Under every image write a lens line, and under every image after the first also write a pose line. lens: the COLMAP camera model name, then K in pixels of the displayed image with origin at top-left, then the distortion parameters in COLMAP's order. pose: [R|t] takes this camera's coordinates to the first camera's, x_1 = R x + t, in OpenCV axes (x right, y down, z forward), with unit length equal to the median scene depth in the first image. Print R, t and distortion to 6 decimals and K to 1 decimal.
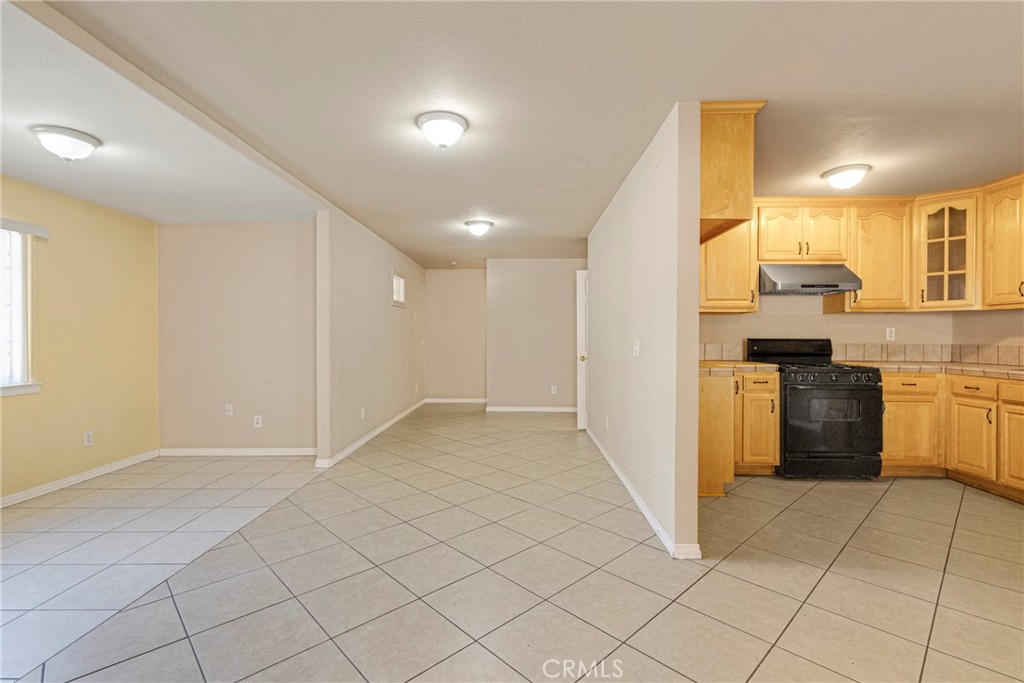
lens RADIAL K [[465.1, 0, 513.7], [0, 465.1, 339.1], [0, 0, 1]] dist [0.004034, 0.000571]
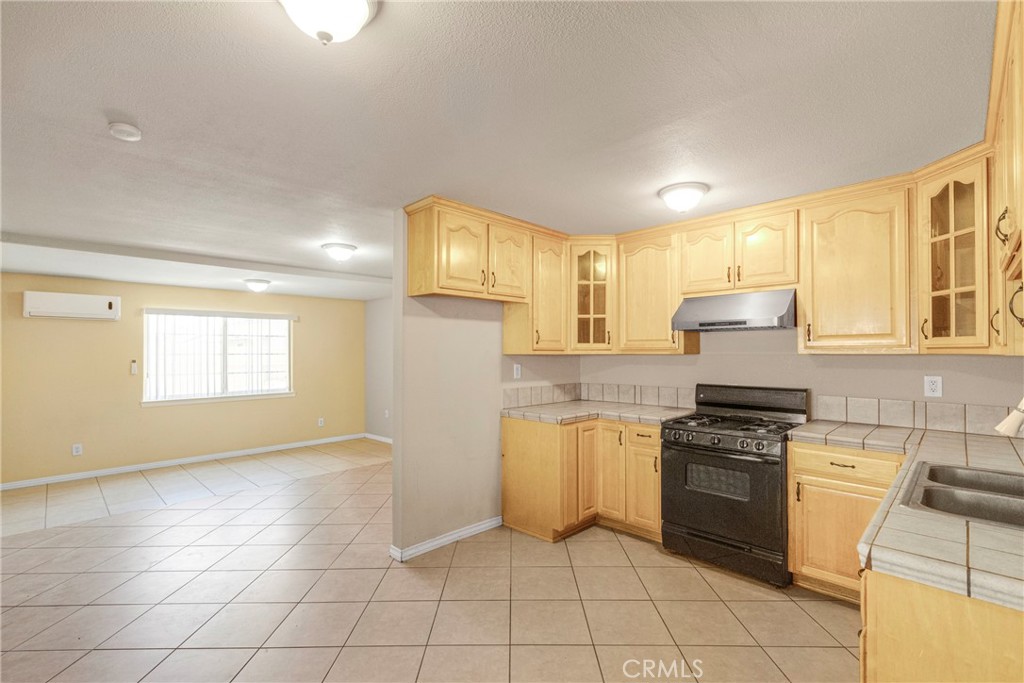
lens RADIAL K [[460.9, 0, 508.2], [0, 460.9, 349.3], [0, 0, 1]] dist [0.001086, 0.000024]
pose [[0.718725, -0.008213, -0.695245, 0.912235], [0.002567, 0.999955, -0.009158, -0.061664], [0.695289, 0.004798, 0.718714, 0.174466]]
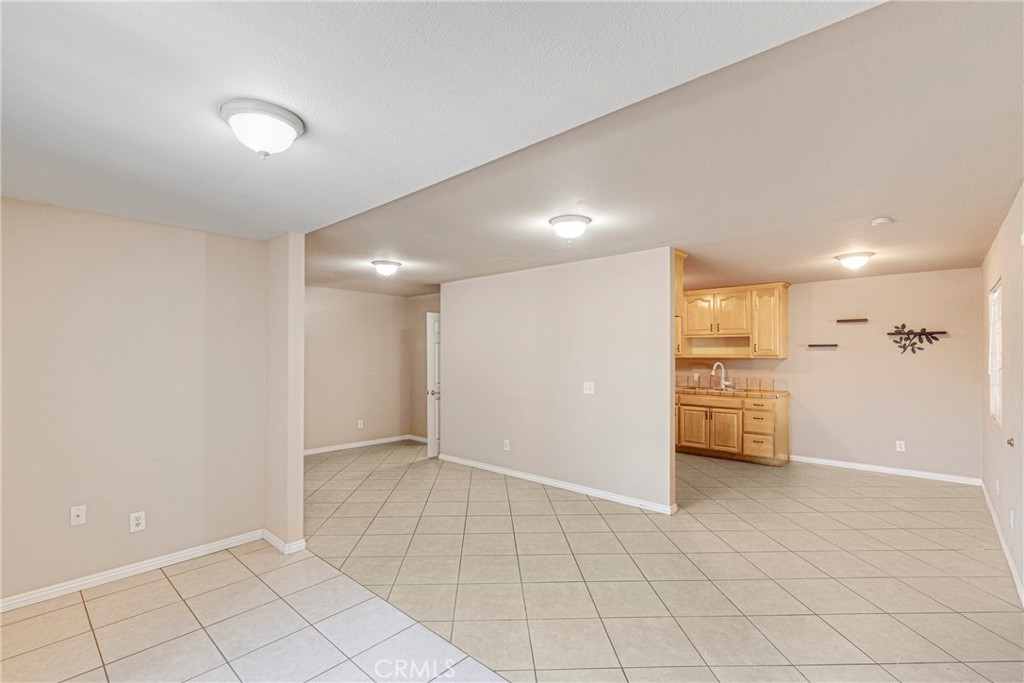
lens RADIAL K [[460.9, 0, 508.2], [0, 460.9, 349.3], [0, 0, 1]] dist [0.001086, 0.000024]
pose [[0.658888, 0.011692, 0.752151, -0.796595], [0.000108, 0.999878, -0.015637, -0.062709], [-0.752241, 0.010384, 0.658806, 0.204873]]
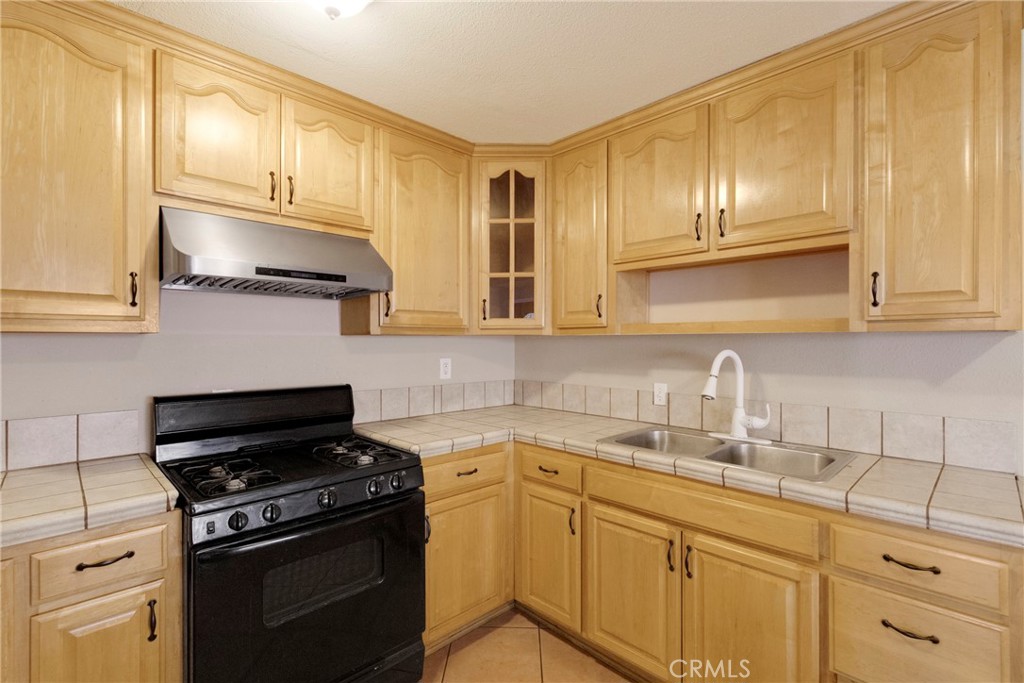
lens RADIAL K [[465.1, 0, 513.7], [0, 465.1, 339.1], [0, 0, 1]] dist [0.004034, 0.000571]
pose [[0.701292, 0.000576, 0.712874, 0.474383], [0.004594, 0.999975, -0.005327, -0.050868], [-0.712859, 0.007011, 0.701272, 0.551918]]
